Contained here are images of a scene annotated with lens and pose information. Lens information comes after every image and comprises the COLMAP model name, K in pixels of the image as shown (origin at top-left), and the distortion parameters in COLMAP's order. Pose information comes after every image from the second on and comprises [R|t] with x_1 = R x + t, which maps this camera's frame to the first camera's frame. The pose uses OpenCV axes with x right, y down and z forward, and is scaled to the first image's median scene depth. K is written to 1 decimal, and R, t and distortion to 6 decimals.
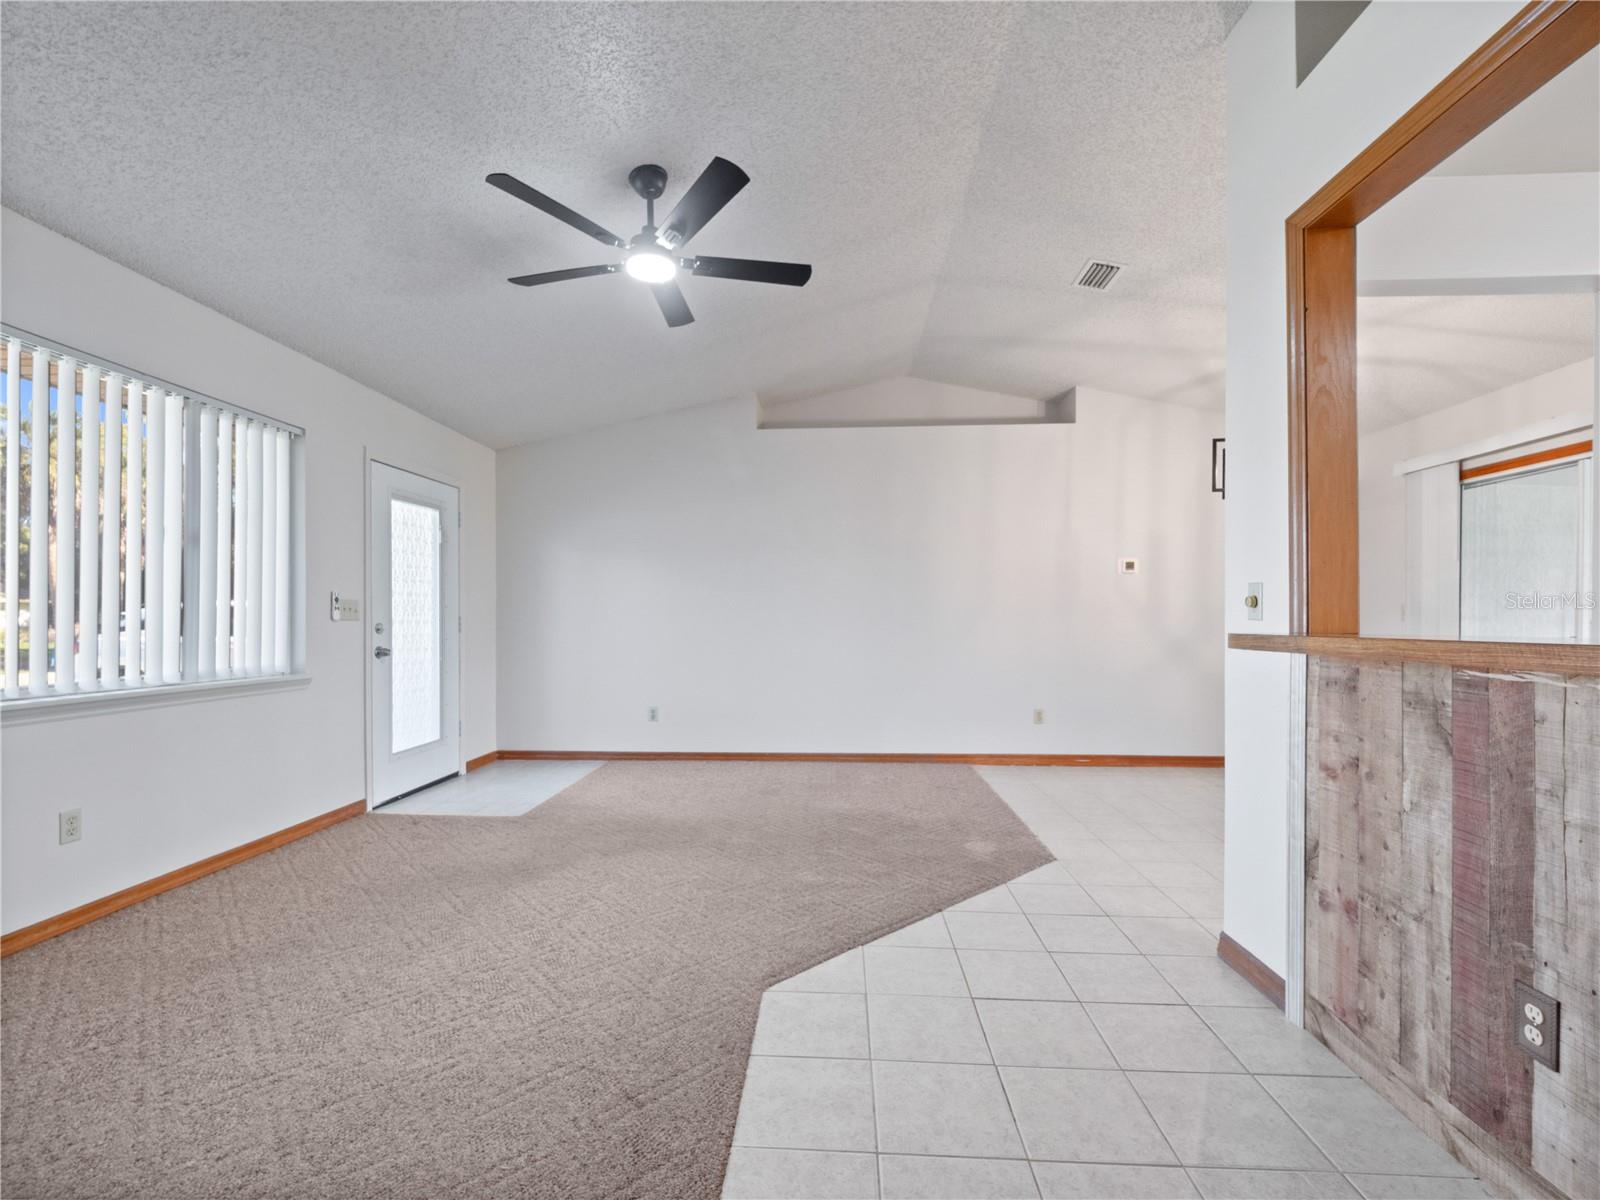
lens RADIAL K [[683.4, 0, 795.4], [0, 683.4, 606.5], [0, 0, 1]] dist [0.004801, -0.006645]
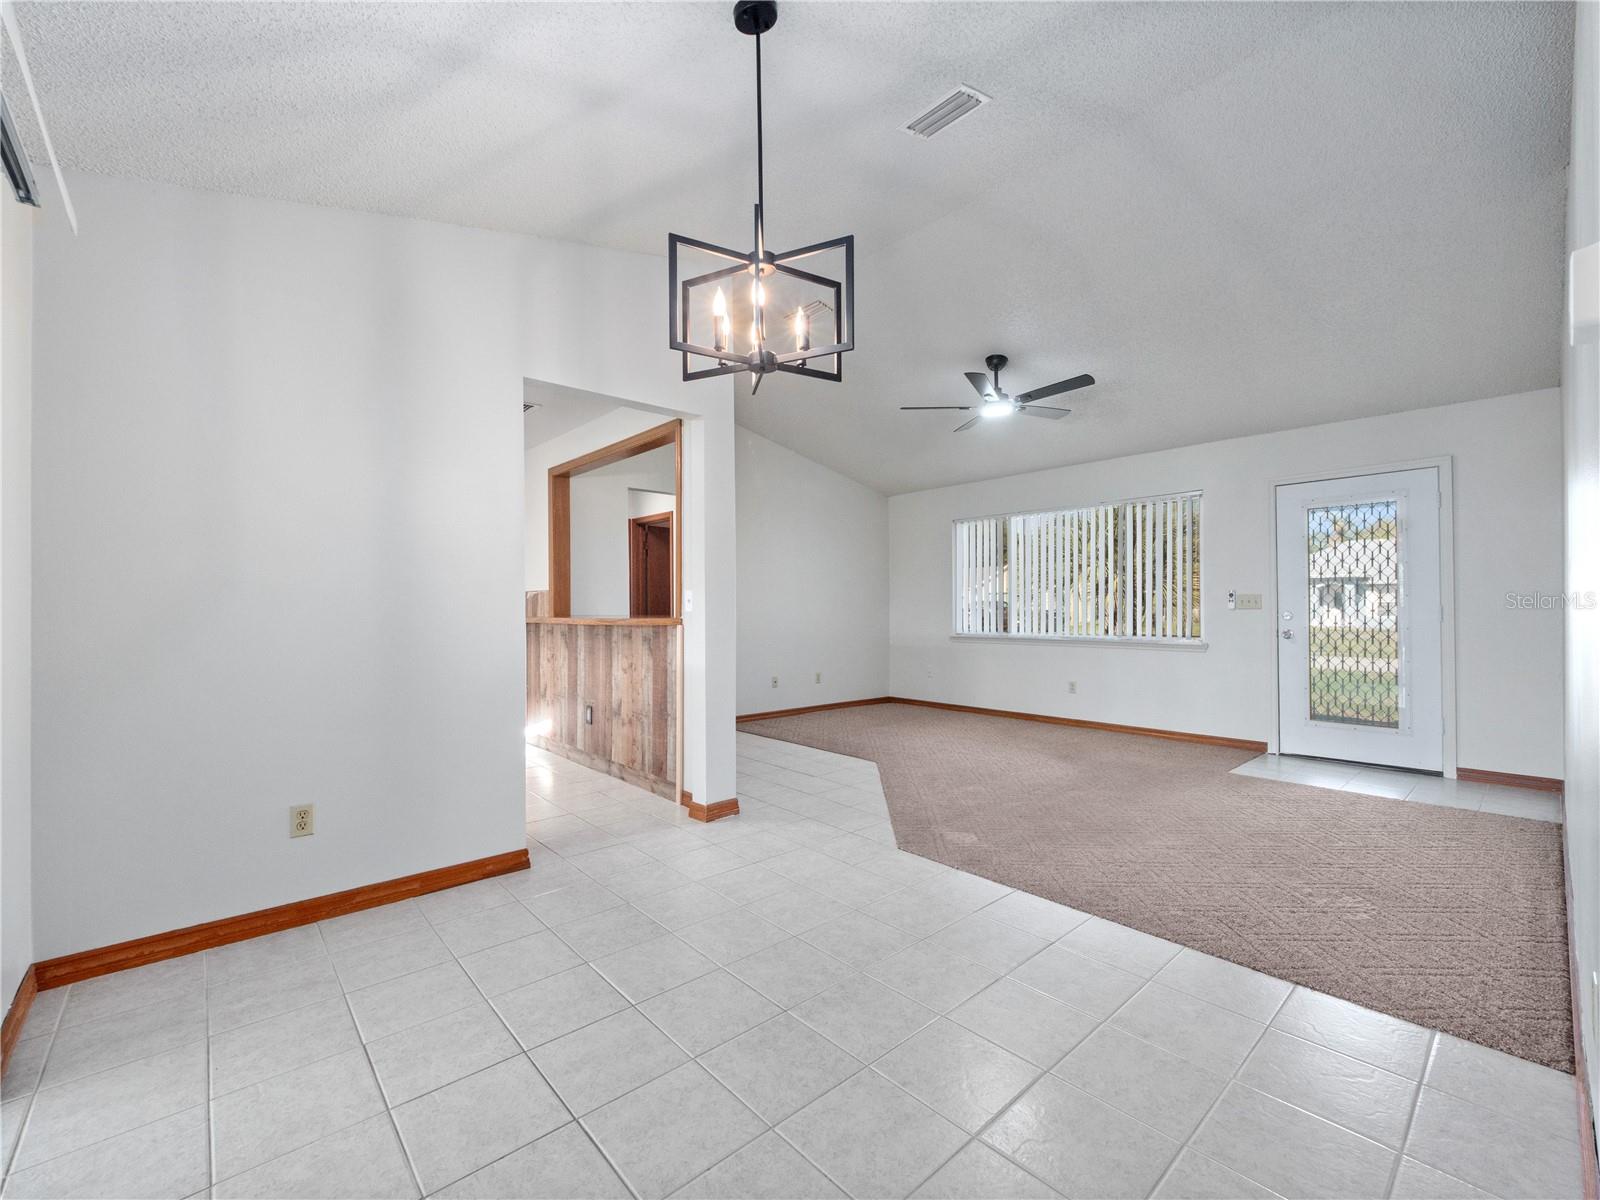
lens RADIAL K [[670.2, 0, 800.0], [0, 670.2, 600.0], [0, 0, 1]] dist [0.000539, -0.000417]
pose [[-0.696647, -0.004205, -0.717402, 1.293919], [0.019293, 0.999511, -0.024593, 0.022055], [0.717155, -0.030973, -0.696226, 1.721891]]
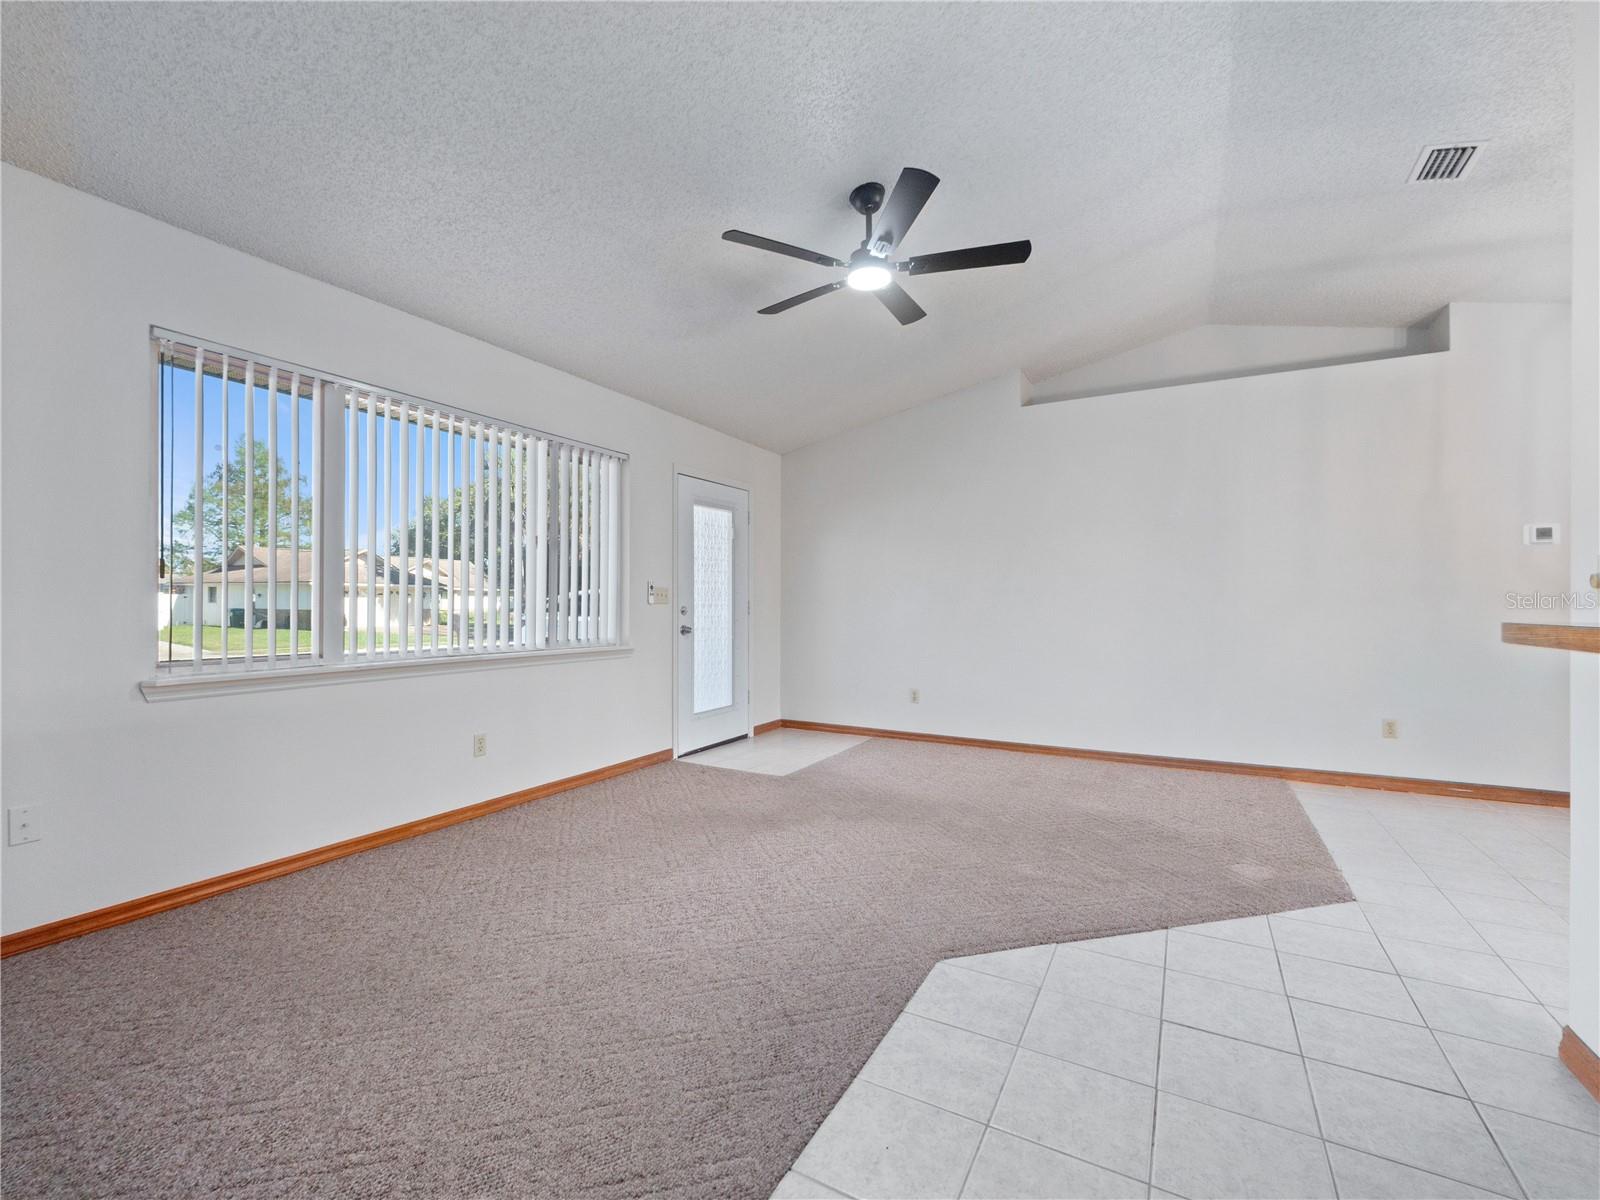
lens RADIAL K [[687.2, 0, 799.1], [0, 687.2, 584.0], [0, 0, 1]] dist [0.018134, -0.015824]
pose [[0.900578, -0.010668, -0.434564, 0.157066], [0.004955, 0.999886, -0.014279, 0.004078], [0.434666, 0.010706, 0.900528, -0.025588]]
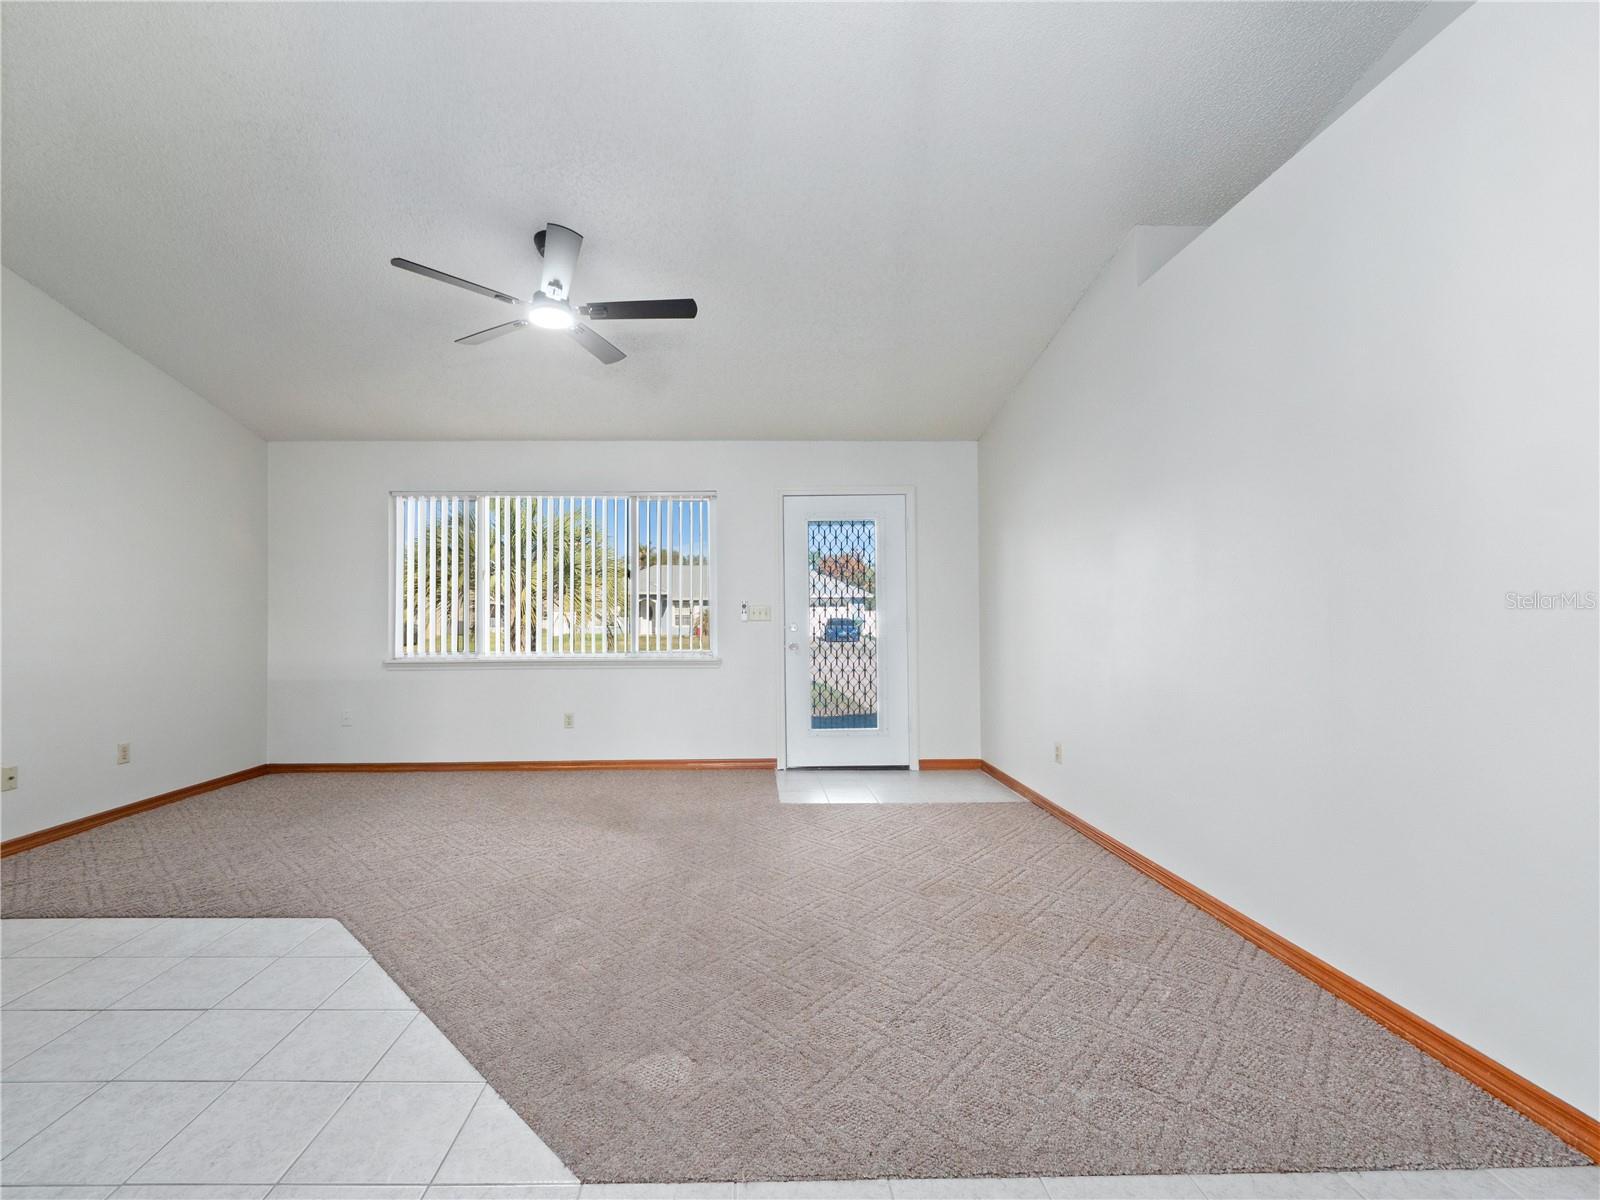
lens RADIAL K [[680.8, 0, 744.8], [0, 680.8, 604.5], [0, 0, 1]] dist [0.000354, -0.000535]
pose [[0.073167, -0.017179, -0.997172, 0.890957], [0.024479, 0.999581, -0.015424, 0.009687], [0.997019, -0.023282, 0.073557, 1.159600]]
